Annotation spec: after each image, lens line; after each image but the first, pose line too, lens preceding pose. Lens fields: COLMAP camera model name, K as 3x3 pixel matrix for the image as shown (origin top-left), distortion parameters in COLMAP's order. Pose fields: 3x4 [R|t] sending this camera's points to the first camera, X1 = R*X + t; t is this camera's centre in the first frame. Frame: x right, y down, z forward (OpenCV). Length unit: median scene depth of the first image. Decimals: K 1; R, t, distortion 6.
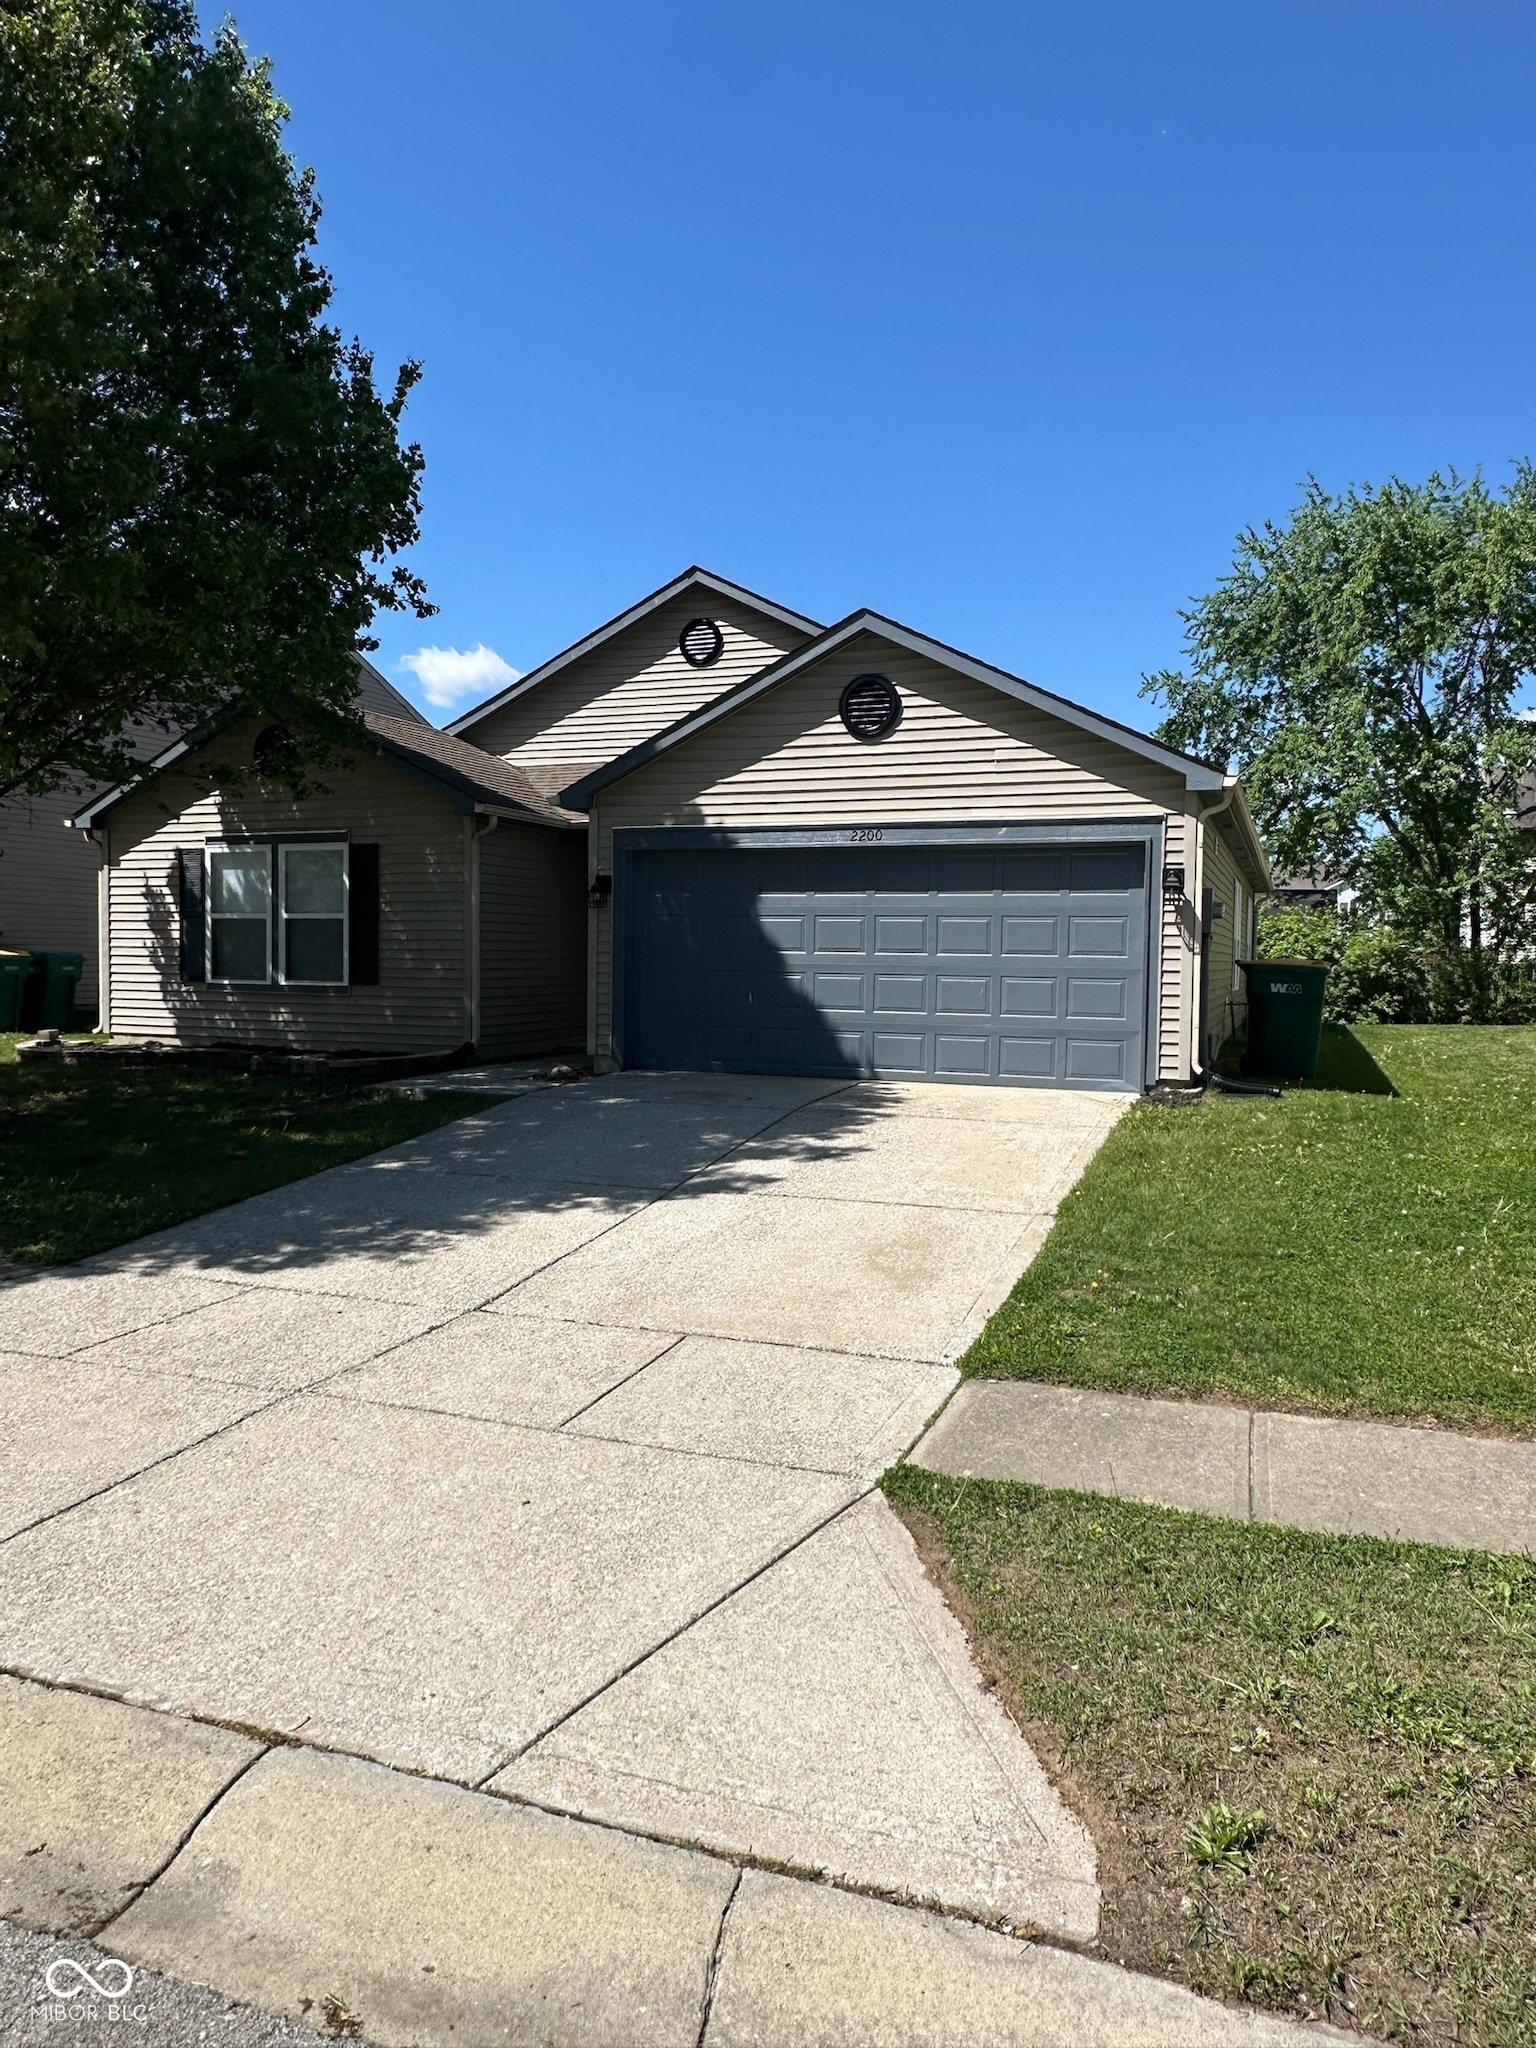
lens RADIAL K [[1364.2, 0, 768.0], [0, 1364.2, 1024.0], [0, 0, 1]] dist [-0.002012, -0.000502]
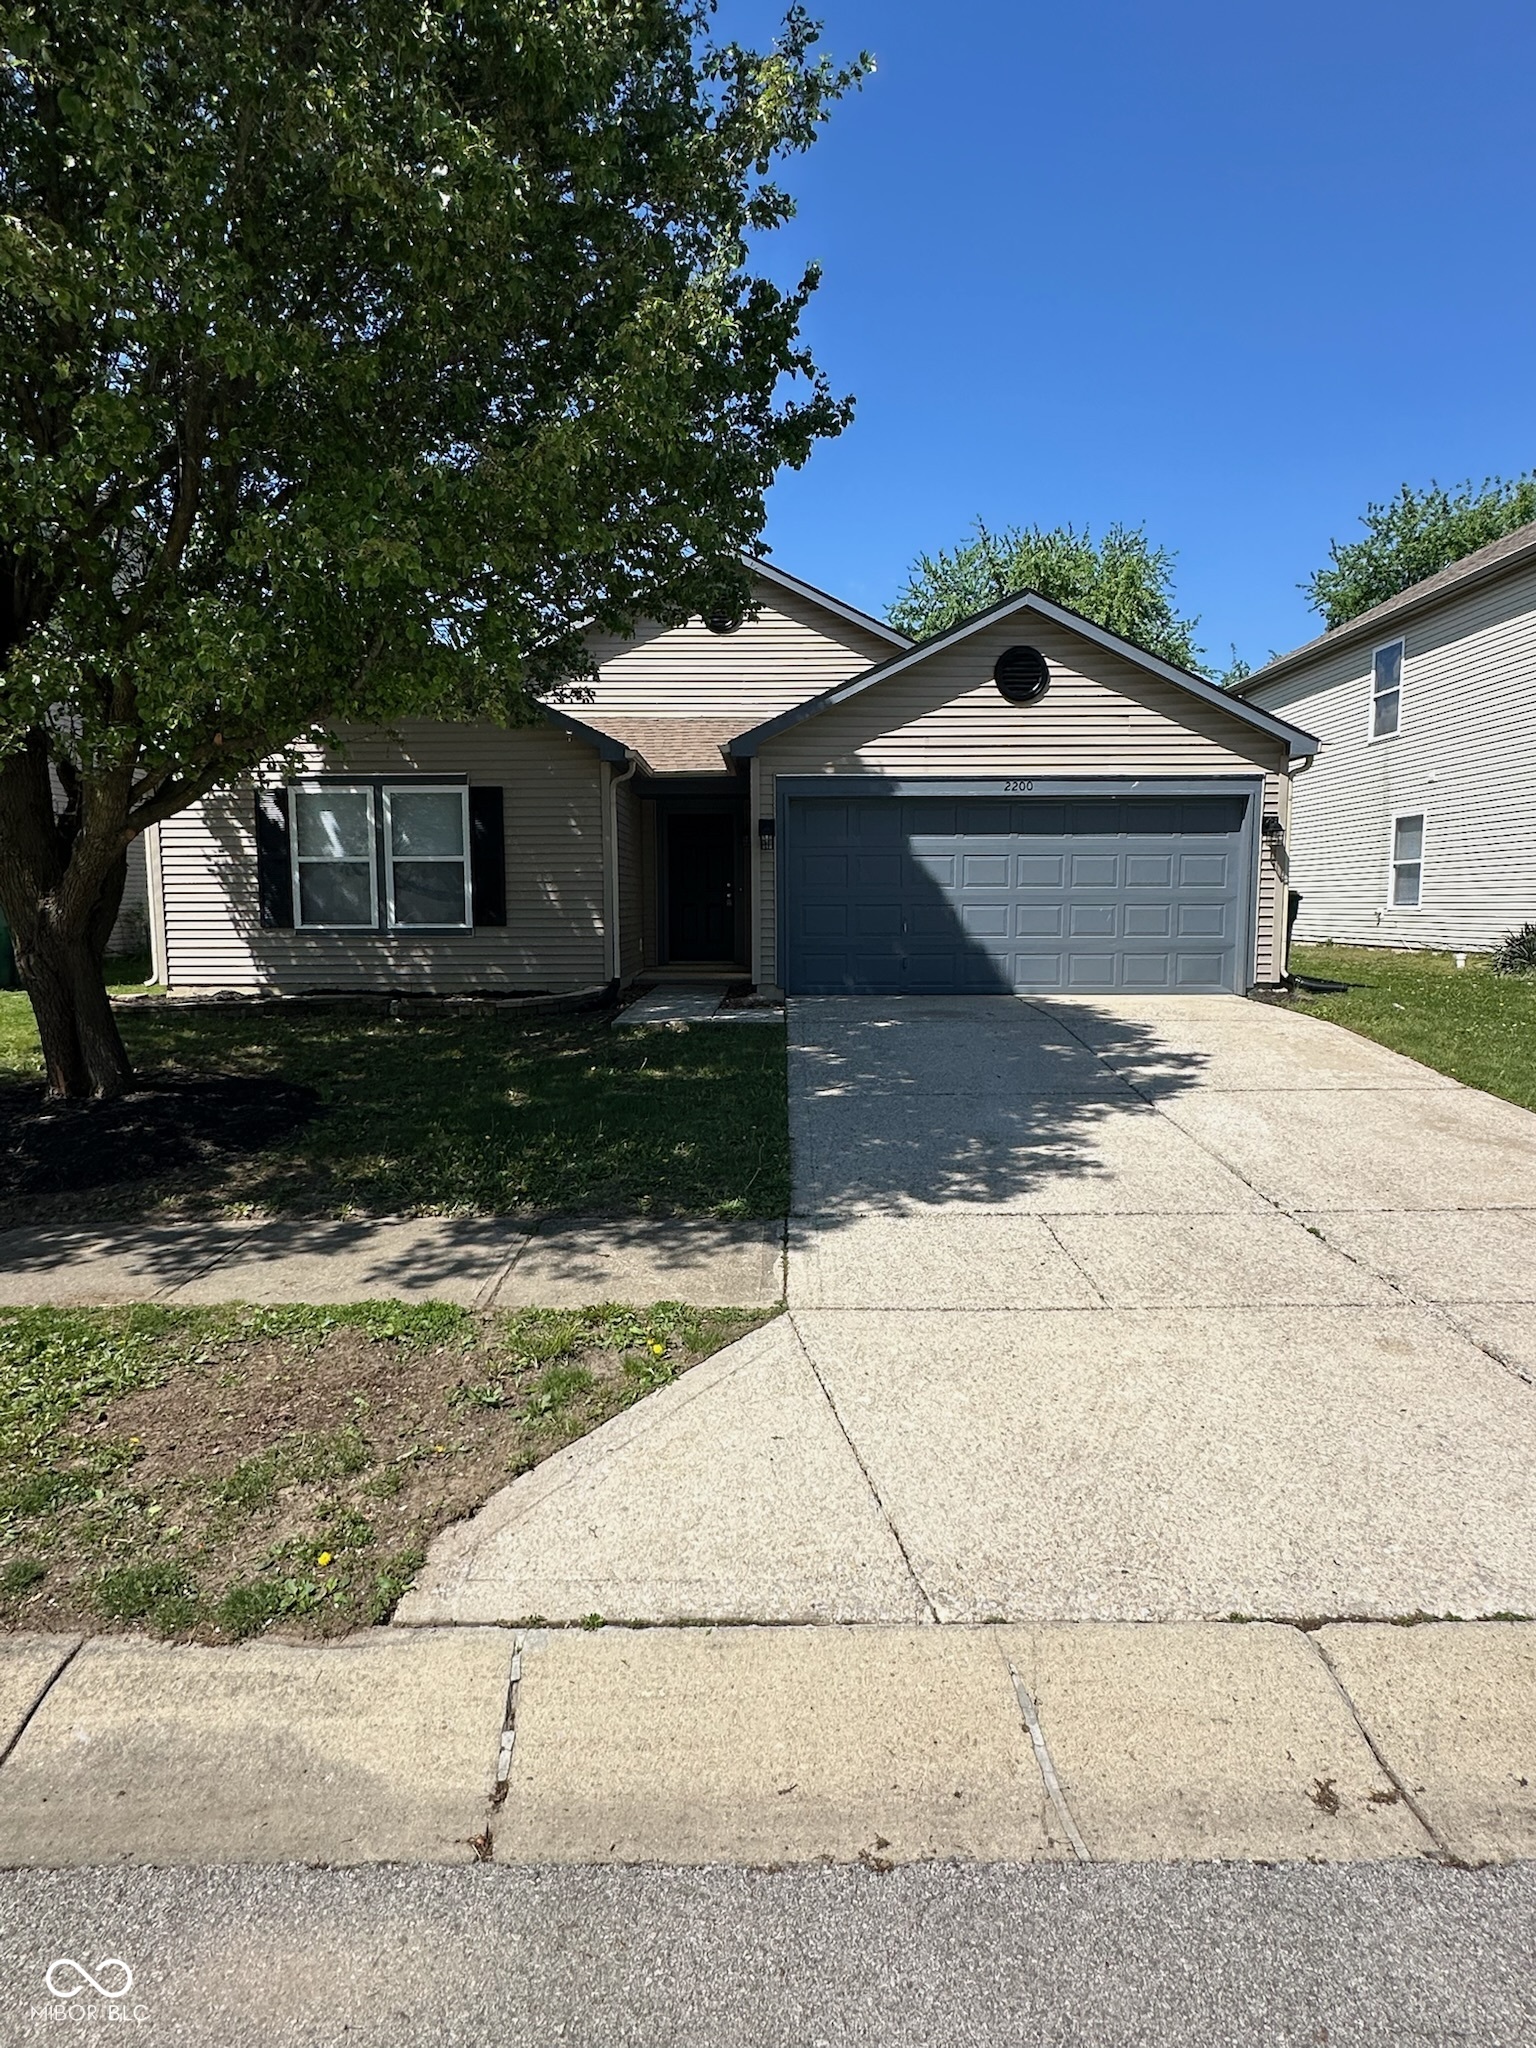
lens RADIAL K [[1104.6, 0, 768.0], [0, 1104.6, 1024.0], [0, 0, 1]] dist [-0.000906, 0.000511]
pose [[0.935279, -0.054304, 0.349721, -0.471116], [0.032827, 0.997209, 0.067053, -0.005049], [-0.352386, -0.051233, 0.934451, 0.177561]]
